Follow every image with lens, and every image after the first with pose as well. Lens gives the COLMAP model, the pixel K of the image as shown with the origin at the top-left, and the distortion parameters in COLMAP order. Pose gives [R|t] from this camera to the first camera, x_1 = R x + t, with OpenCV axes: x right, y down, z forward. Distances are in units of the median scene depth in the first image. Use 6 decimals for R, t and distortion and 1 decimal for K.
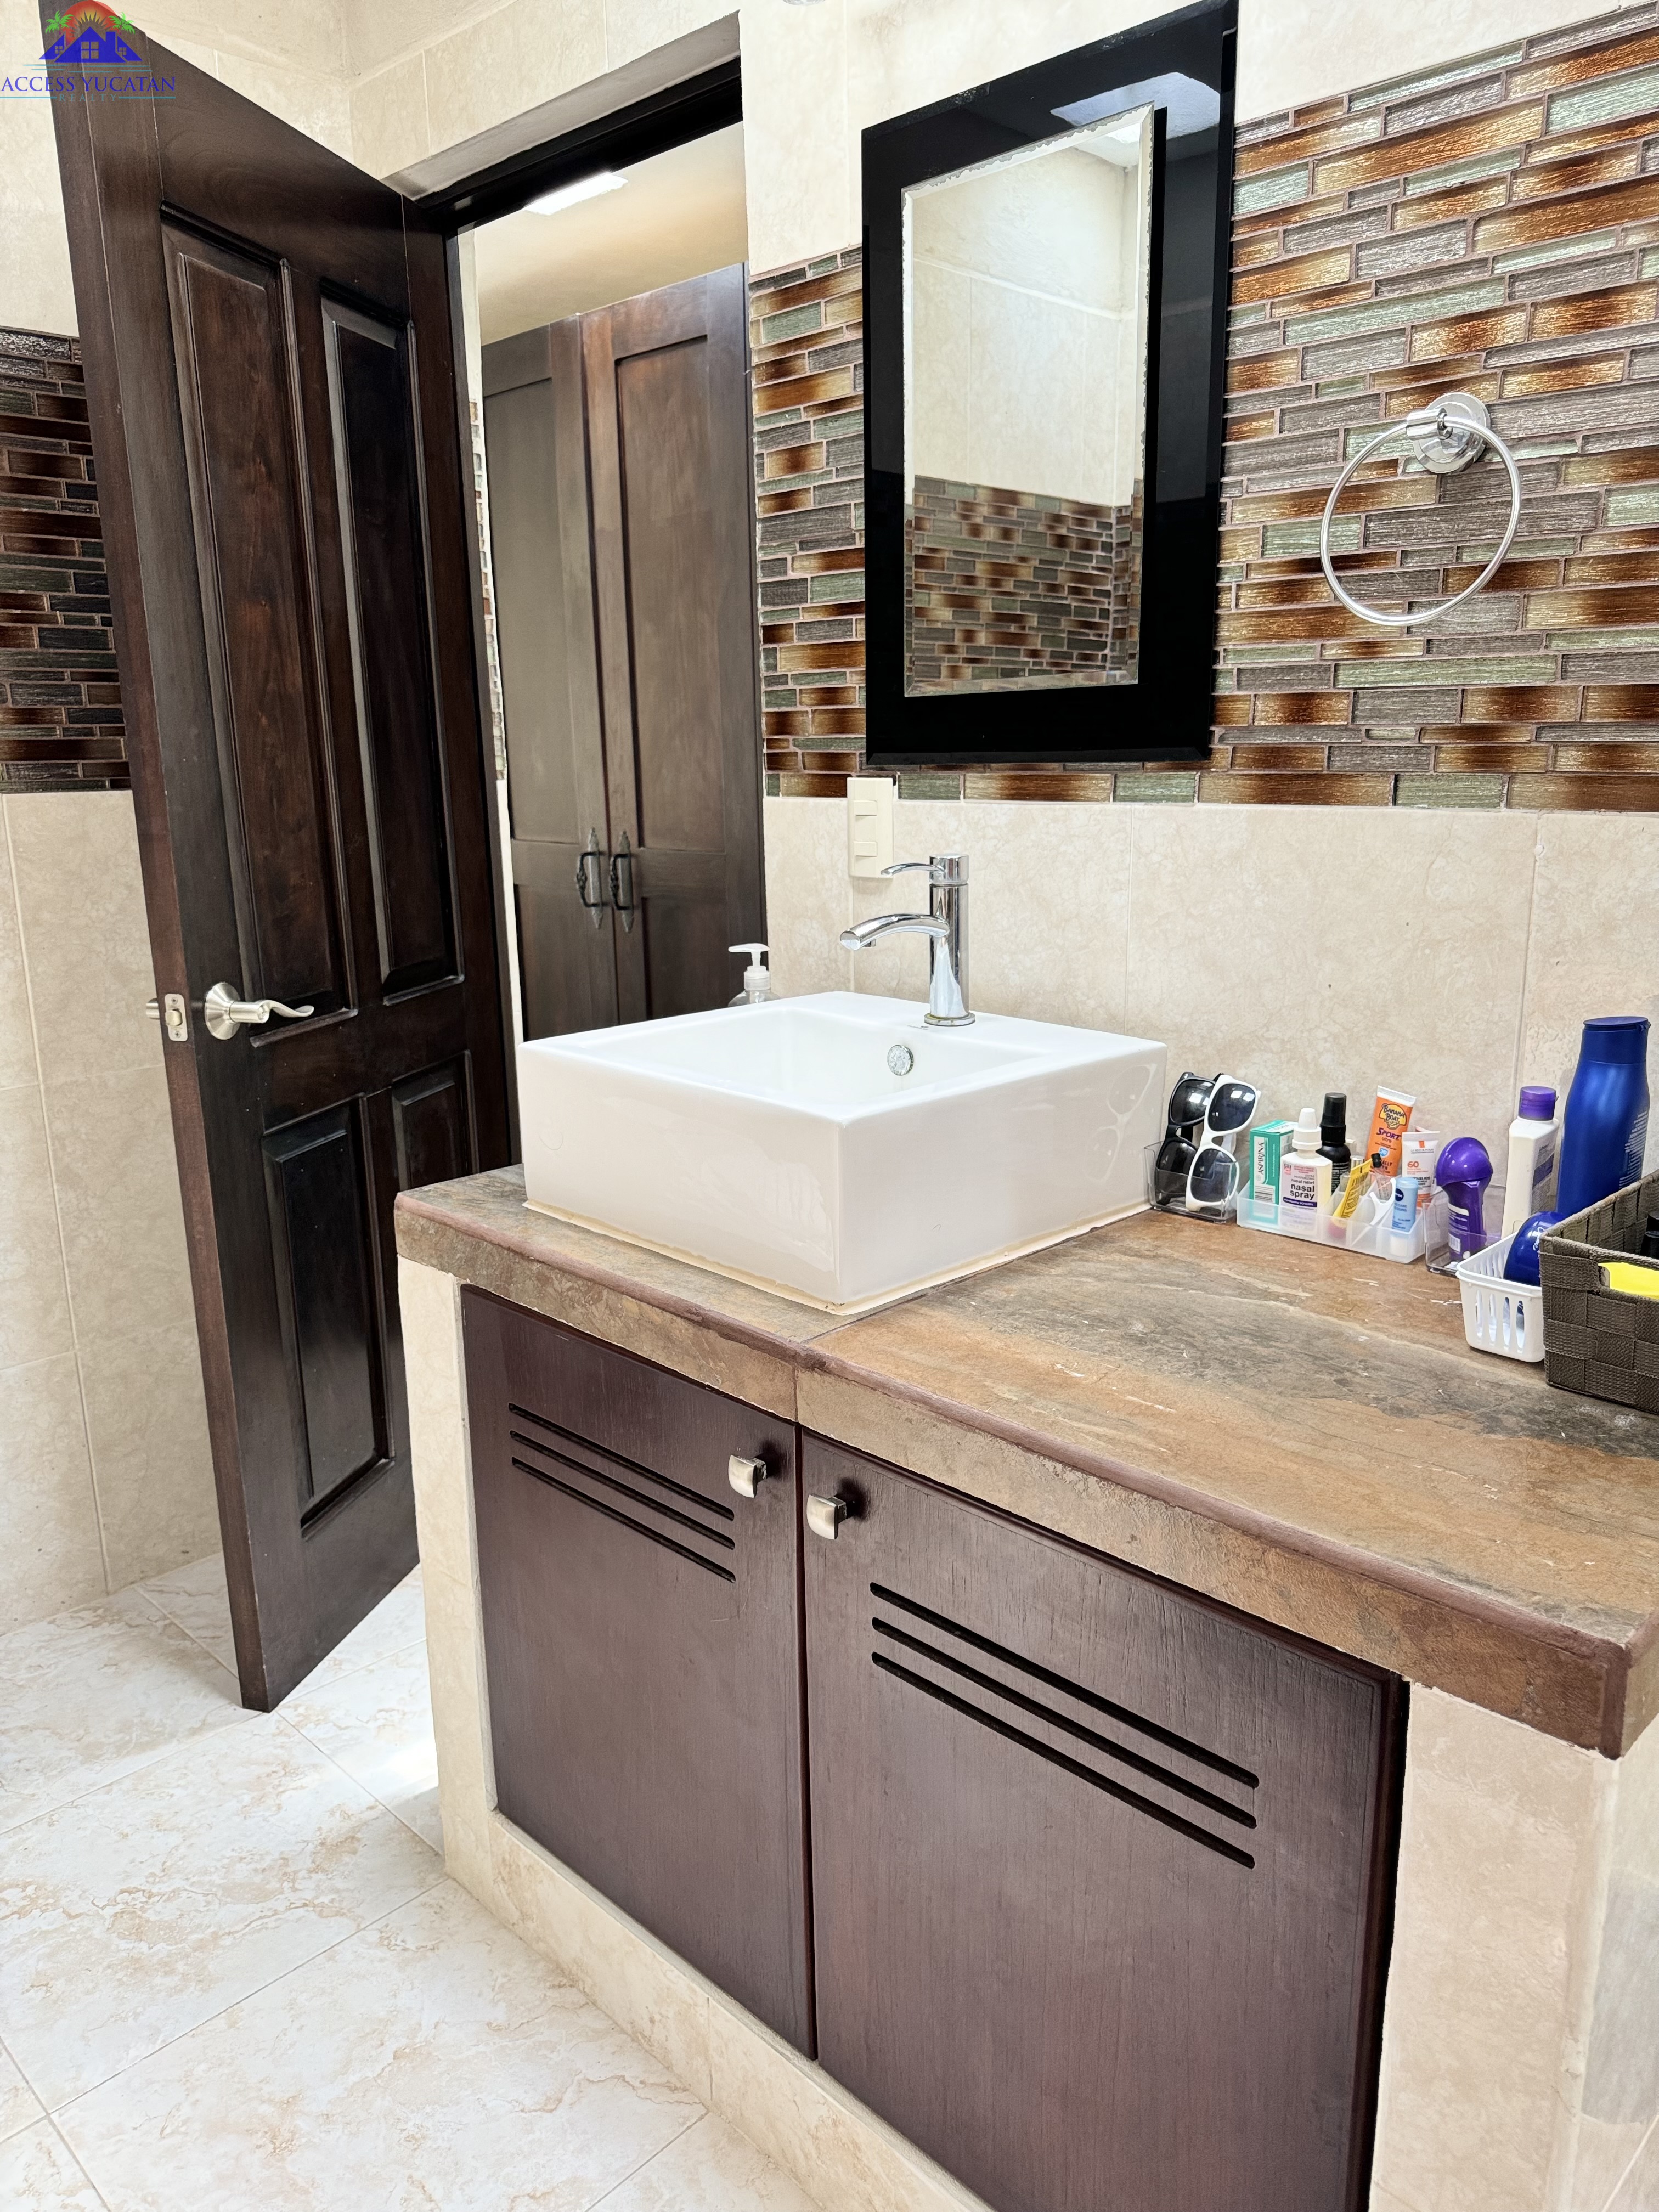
lens RADIAL K [[1580.9, 0, 829.6], [0, 1580.9, 1108.4], [0, 0, 1]] dist [-0.000423, 0.001697]
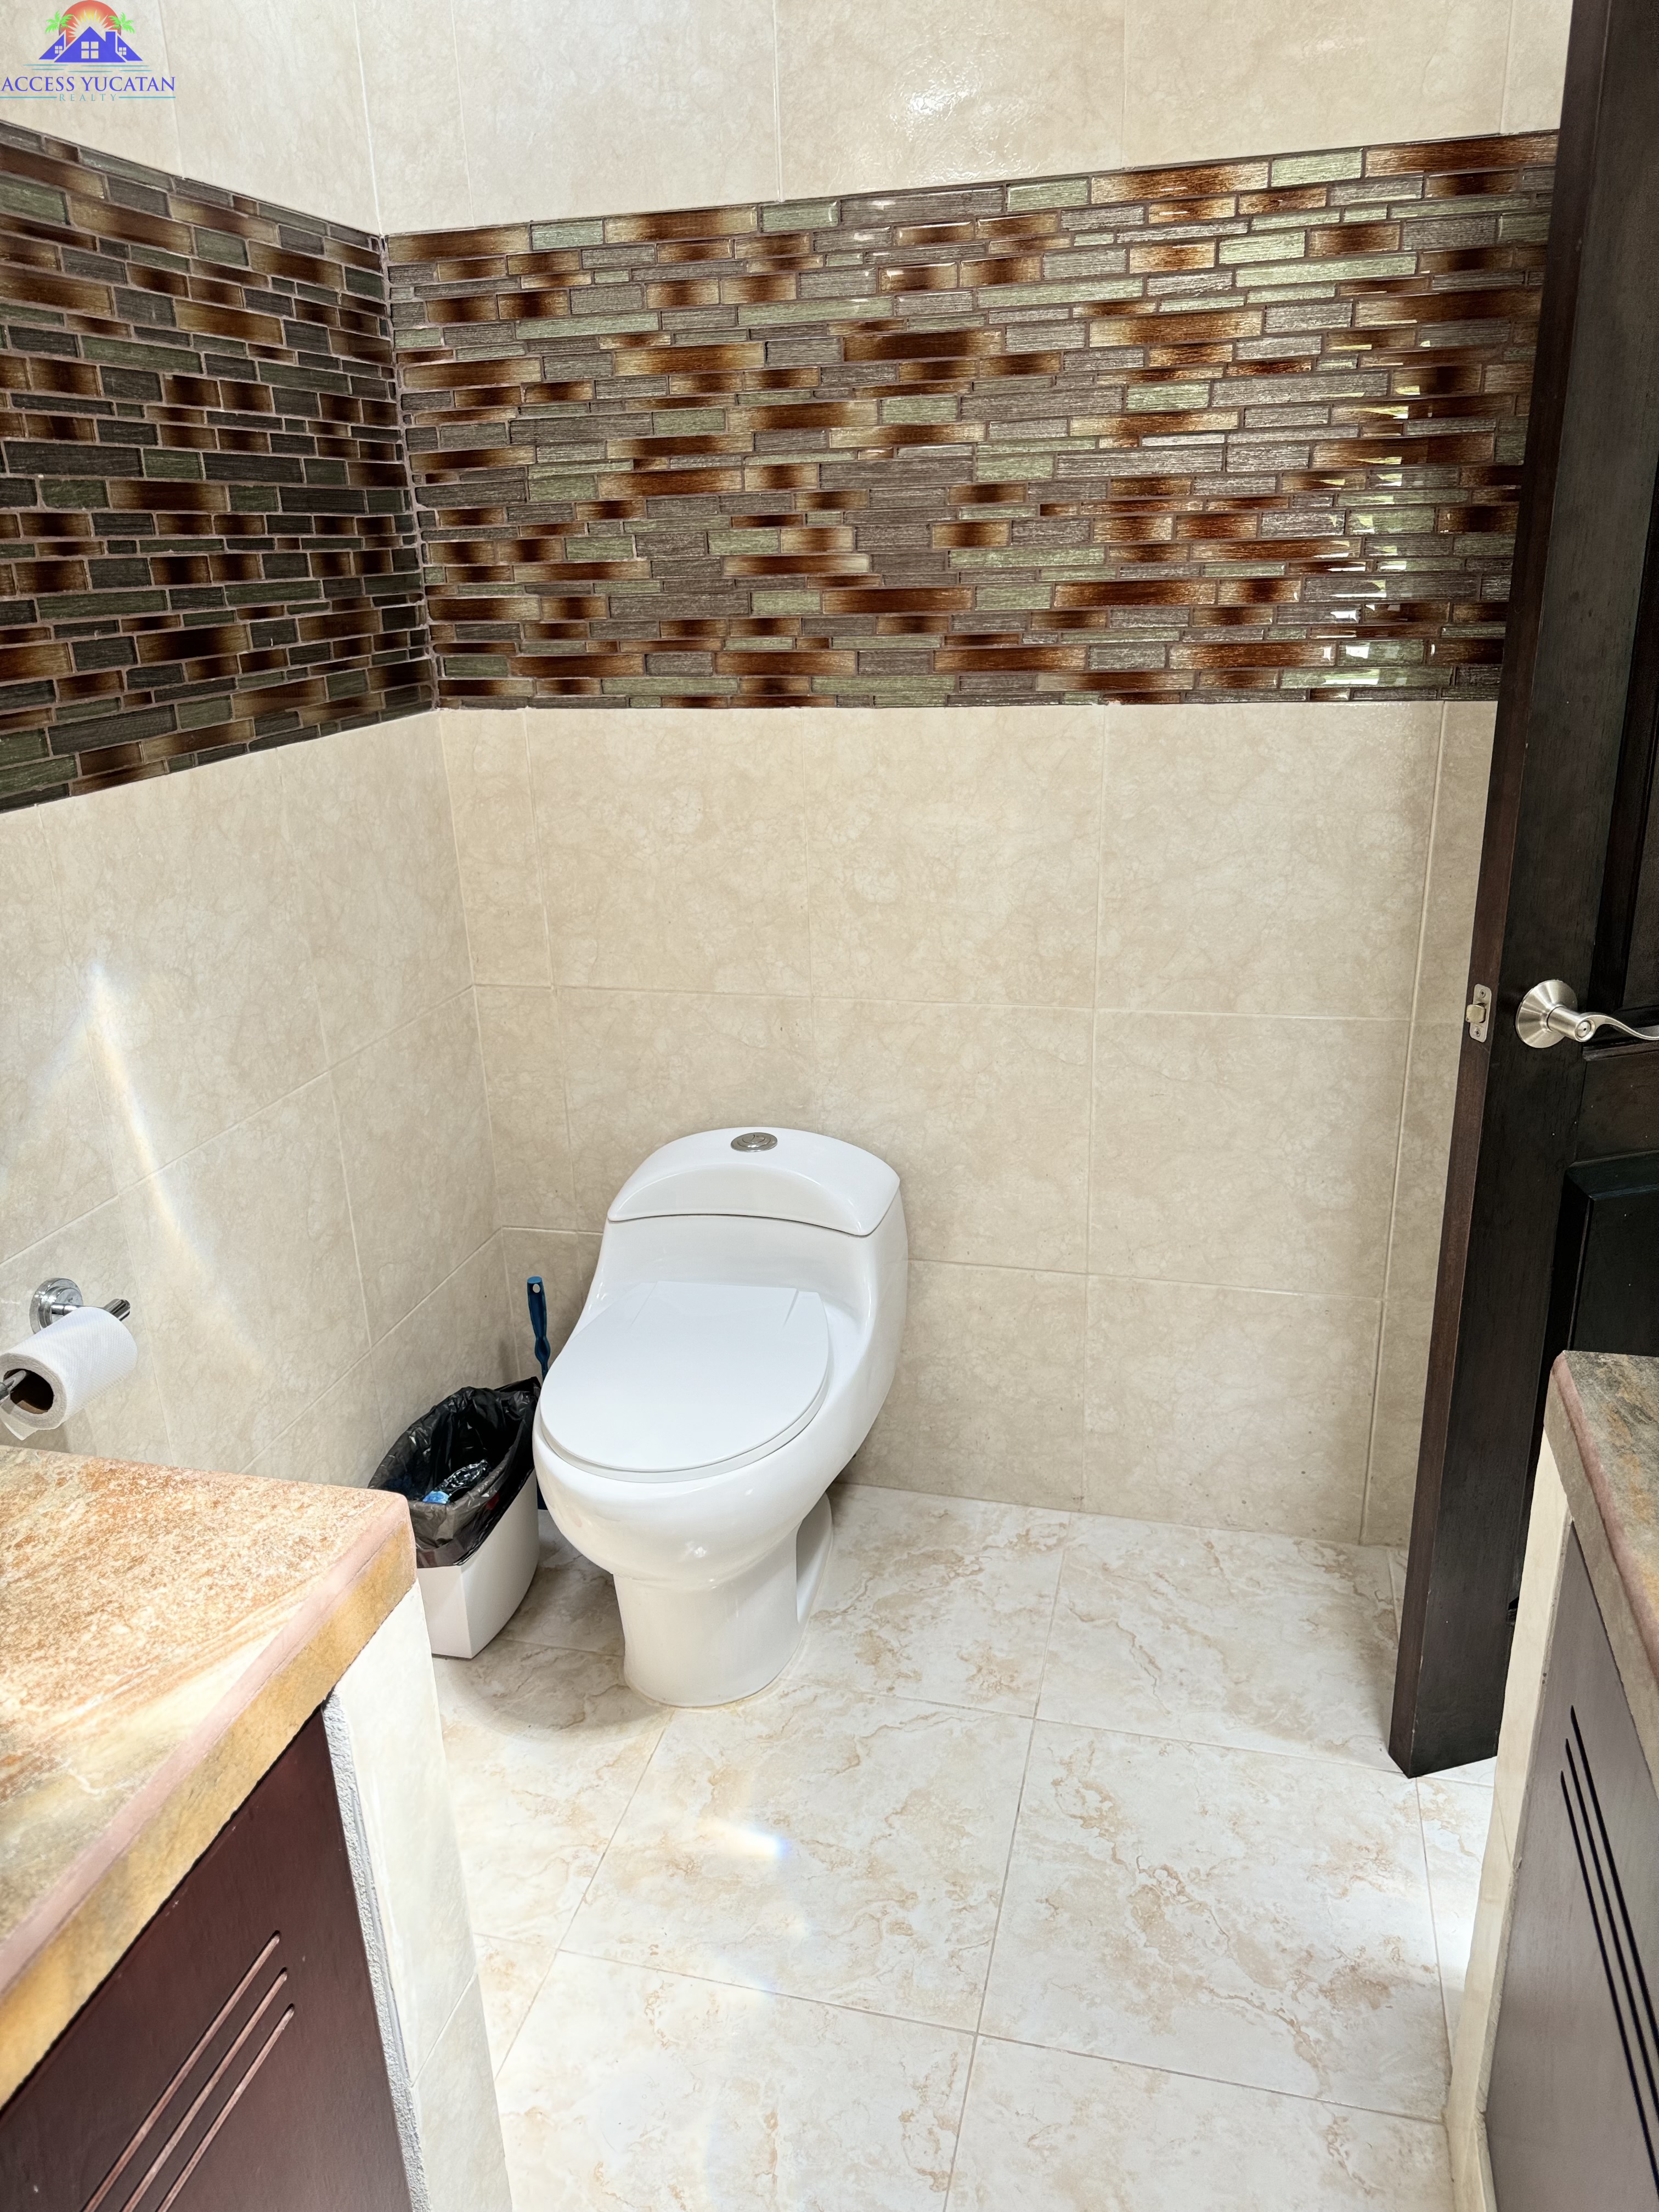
lens RADIAL K [[1594.9, 0, 836.3], [0, 1594.9, 1107.7], [0, 0, 1]] dist [0.042205, -0.048321]
pose [[0.512148, 0.294544, -0.806814, 0.105374], [-0.179719, 0.955316, 0.234676, -0.140787], [0.839885, 0.024811, 0.542198, 0.245047]]
